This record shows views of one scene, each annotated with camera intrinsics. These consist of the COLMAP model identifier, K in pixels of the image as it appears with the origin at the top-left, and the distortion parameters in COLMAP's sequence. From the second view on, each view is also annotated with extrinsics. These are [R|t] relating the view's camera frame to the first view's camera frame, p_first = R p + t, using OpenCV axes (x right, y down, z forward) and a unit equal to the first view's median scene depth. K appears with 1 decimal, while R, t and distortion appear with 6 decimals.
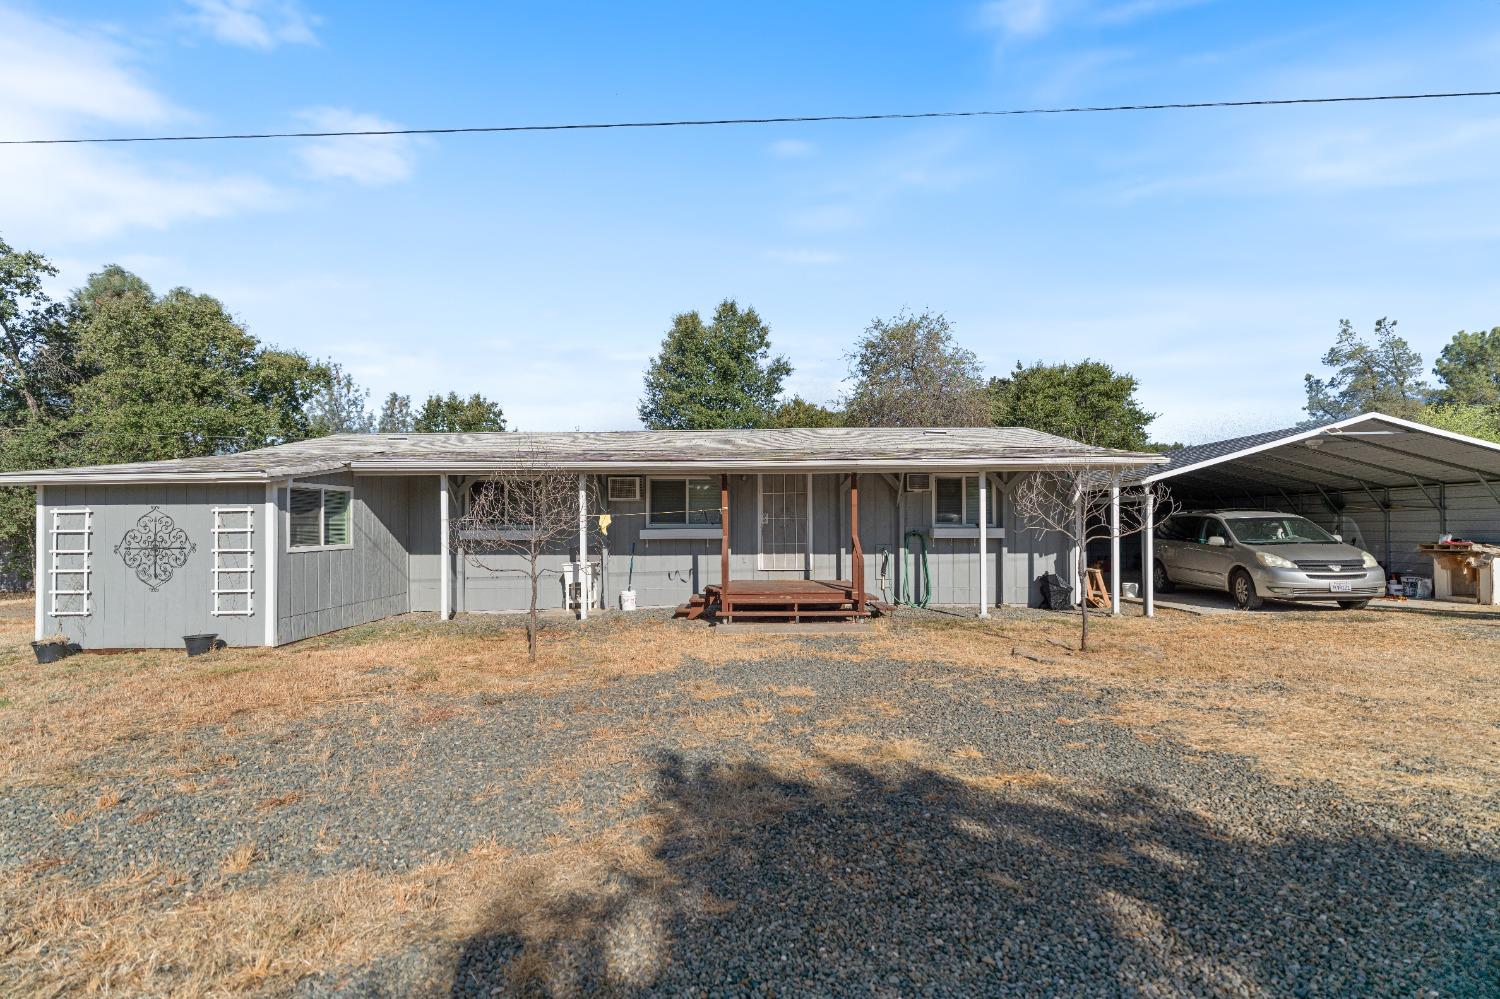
lens RADIAL K [[687.8, 0, 748.7], [0, 687.8, 522.3], [0, 0, 1]] dist [-0.006755, 0.000054]
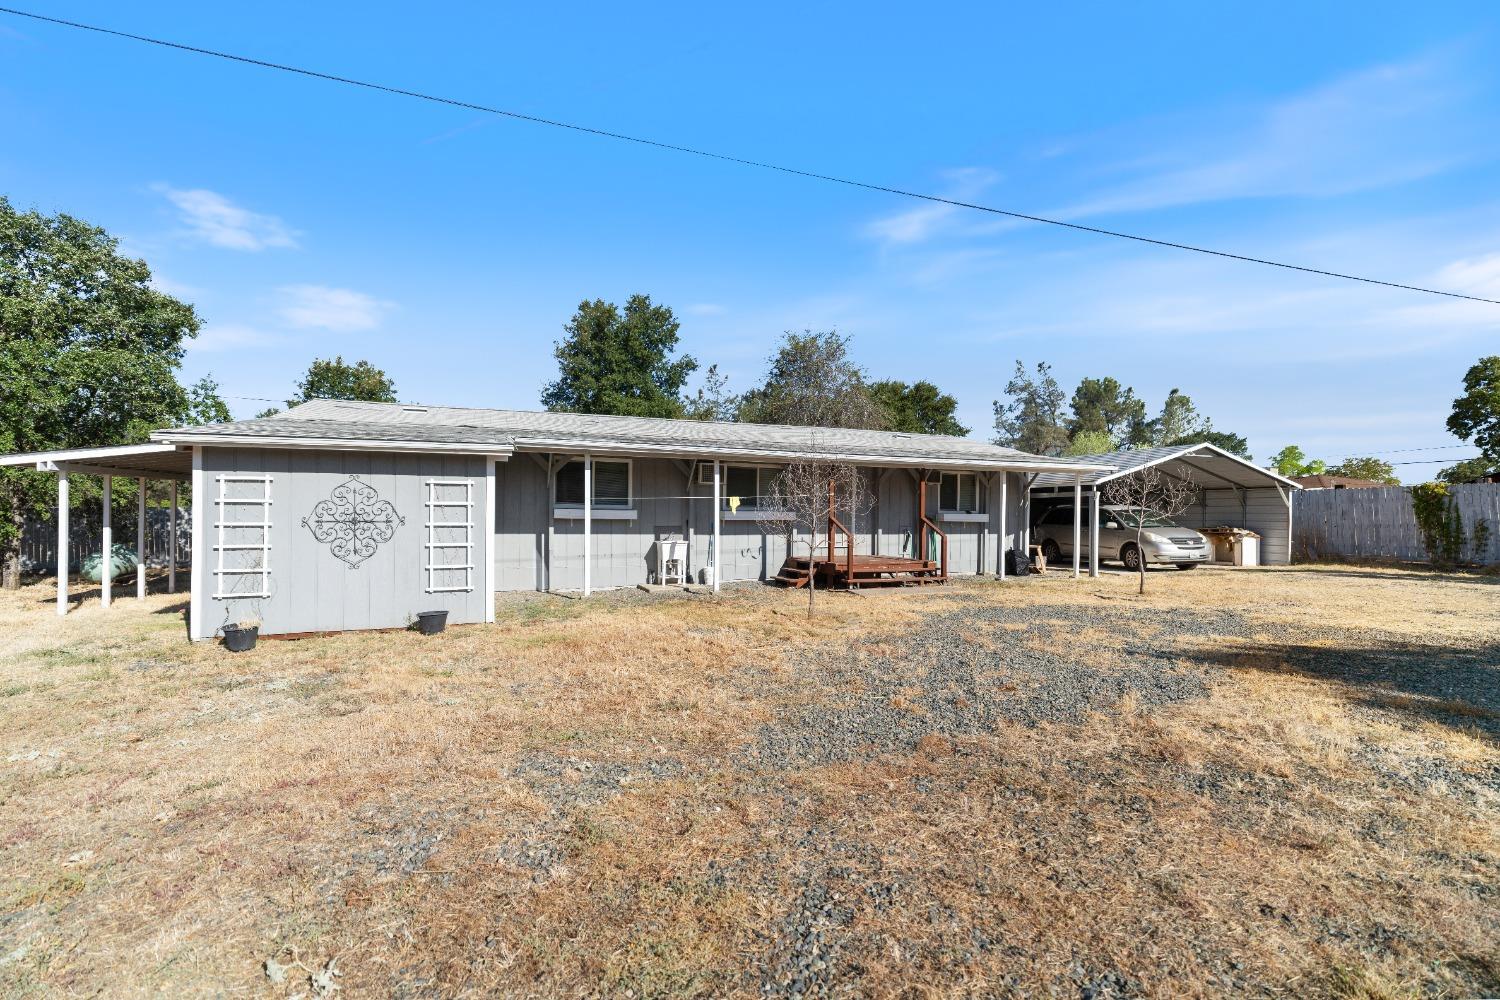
lens RADIAL K [[690.0, 0, 750.0], [0, 690.0, 500.0], [0, 0, 1]] dist [-0.004252, 0.000136]
pose [[0.923473, 0.021875, 0.383039, -0.554871], [-0.015070, 0.999671, -0.020758, 0.015516], [-0.383367, 0.013397, 0.923499, -0.043855]]
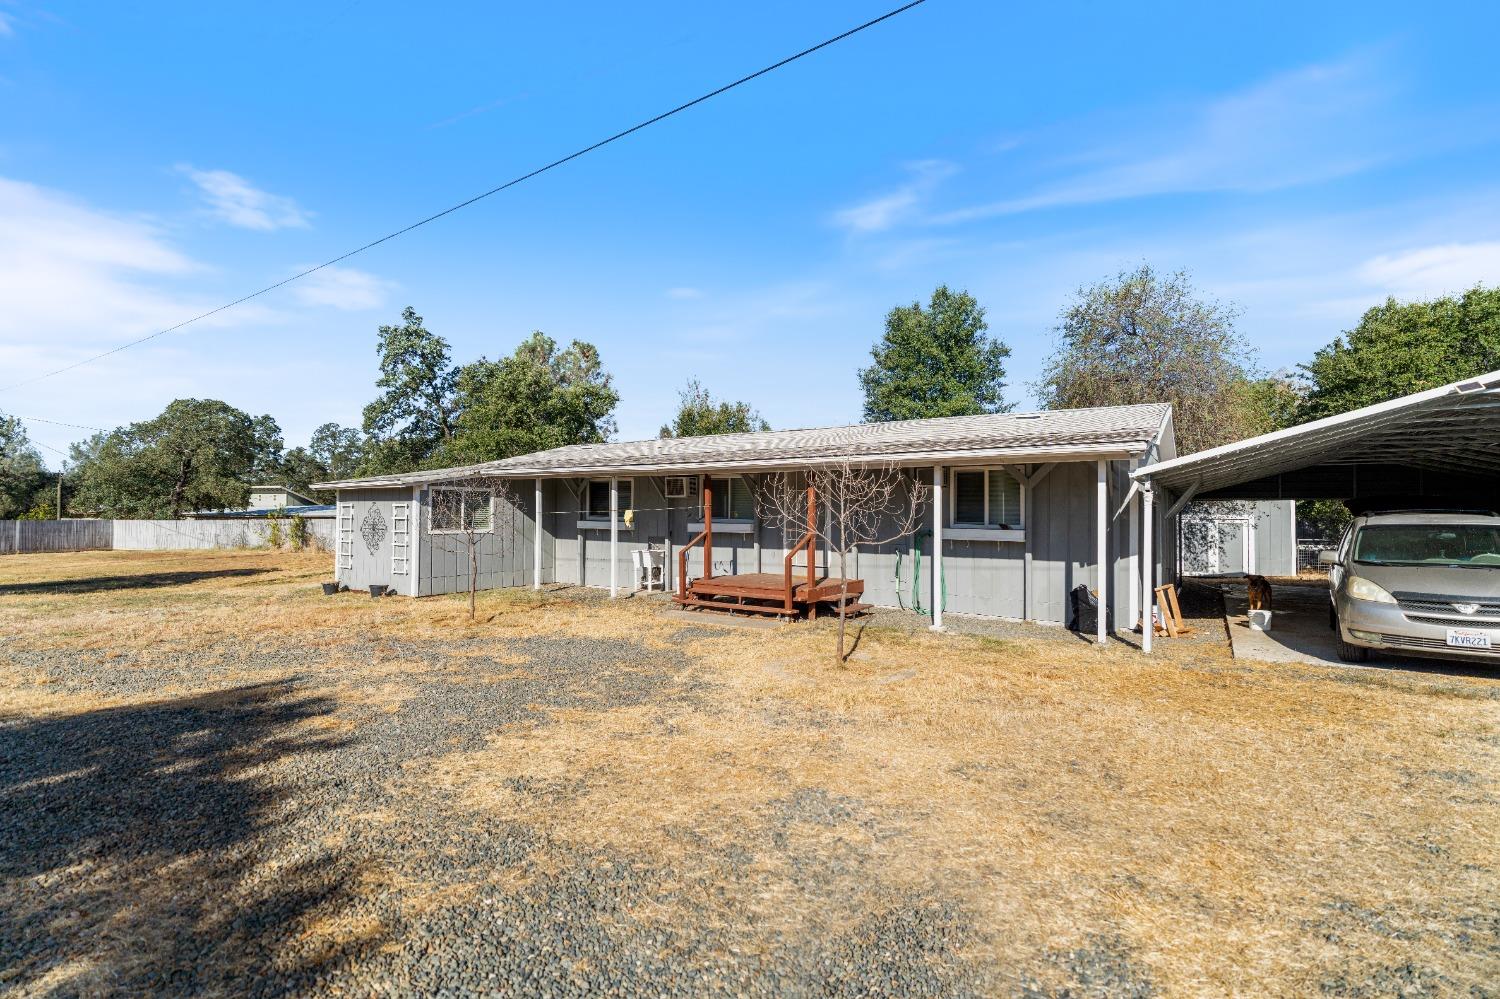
lens RADIAL K [[690.0, 0, 750.0], [0, 690.0, 499.5], [0, 0, 1]] dist [-0.004252, 0.000136]
pose [[0.840845, 0.002029, -0.541272, 0.549709], [-0.012189, 0.999810, -0.015187, -0.012660], [0.541139, 0.019368, 0.840710, 0.101426]]
